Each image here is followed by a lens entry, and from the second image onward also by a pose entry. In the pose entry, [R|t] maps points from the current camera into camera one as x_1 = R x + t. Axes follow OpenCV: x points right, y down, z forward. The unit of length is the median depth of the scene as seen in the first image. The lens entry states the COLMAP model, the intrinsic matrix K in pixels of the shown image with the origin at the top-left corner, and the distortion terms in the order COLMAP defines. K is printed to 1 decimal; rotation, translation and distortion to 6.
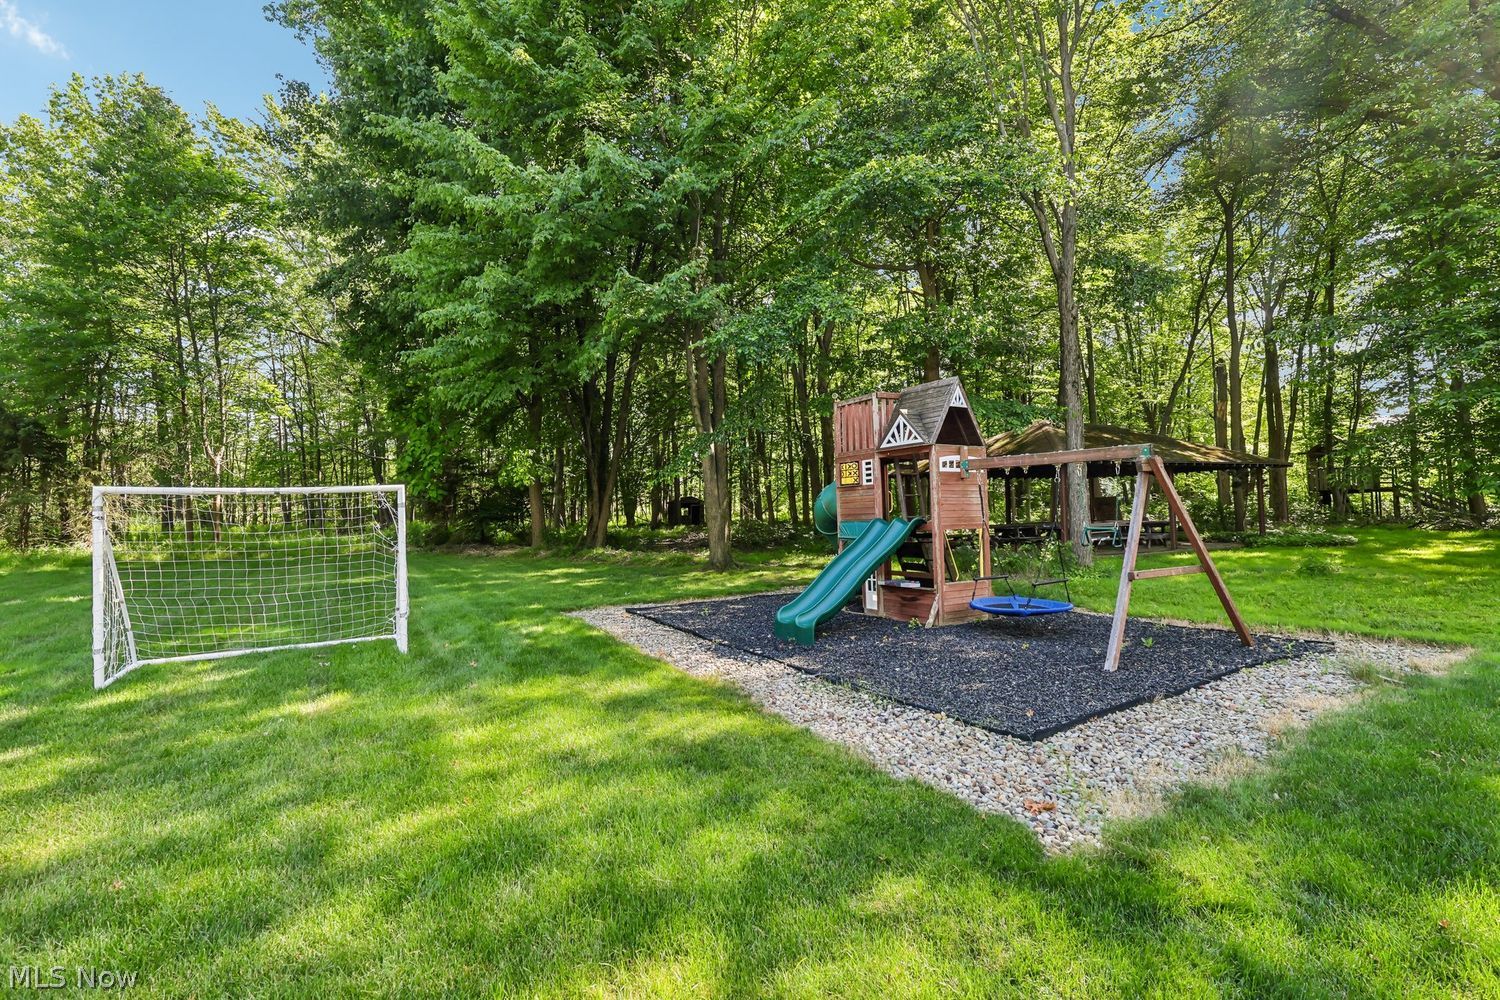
lens RADIAL K [[692.2, 0, 747.1], [0, 692.2, 502.0], [0, 0, 1]] dist [-0.000605, -0.000468]
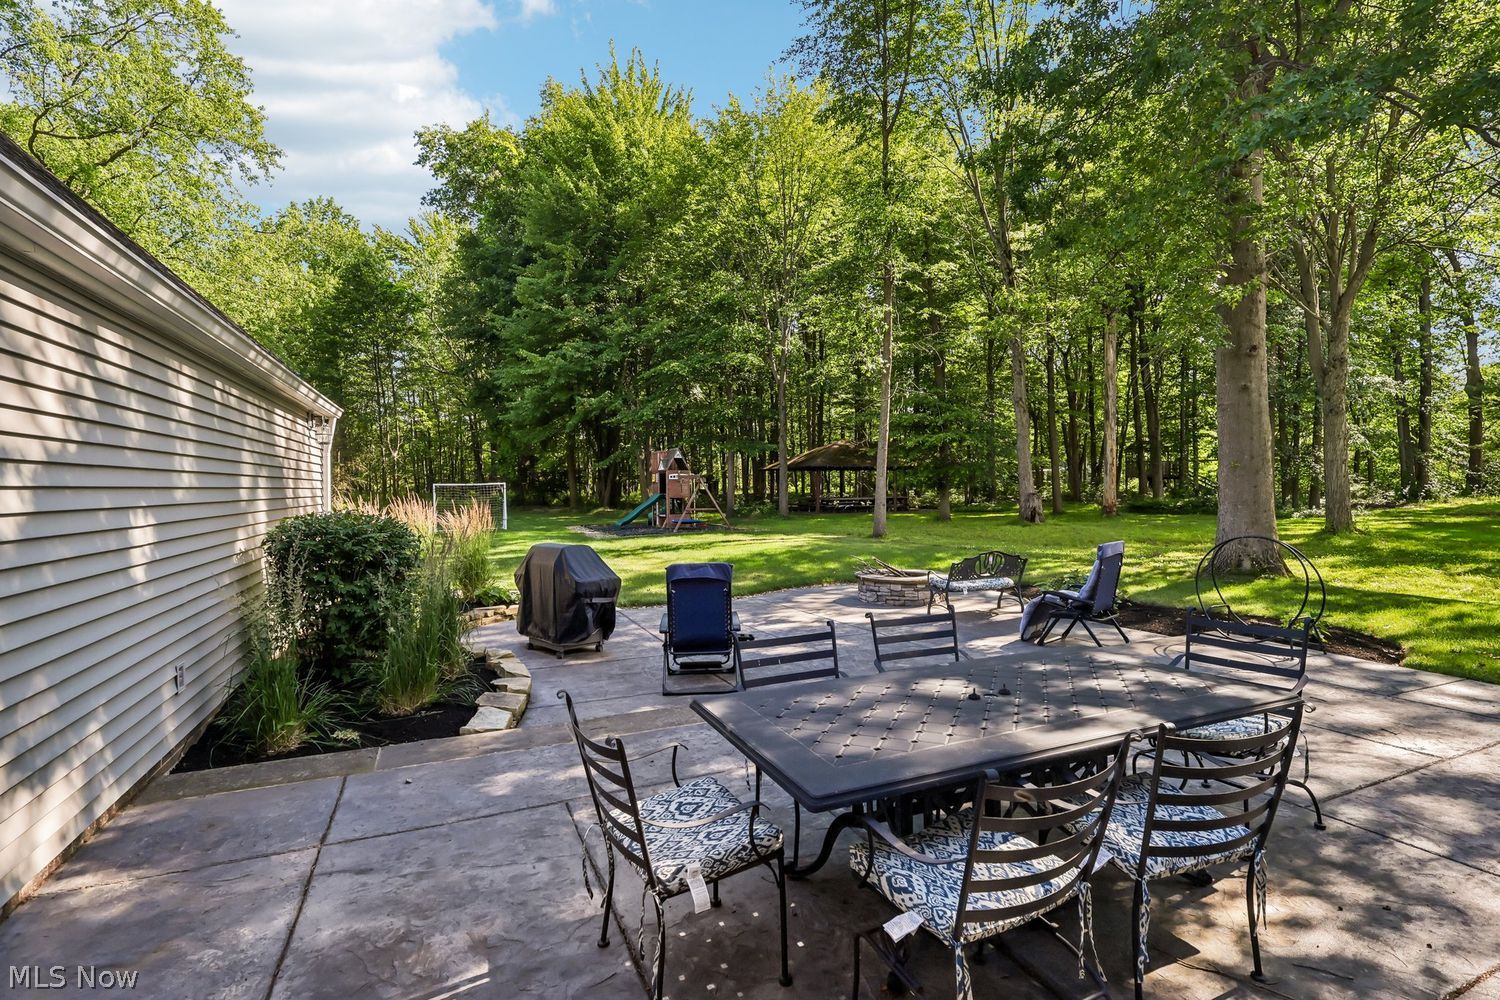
lens RADIAL K [[692.2, 0, 754.0], [0, 692.2, 495.4], [0, 0, 1]] dist [-0.000605, -0.000468]
pose [[0.996611, 0.030845, -0.076251, 0.567704], [-0.028756, 0.999185, 0.028341, -0.045454], [0.077063, -0.026052, 0.996686, -1.299599]]
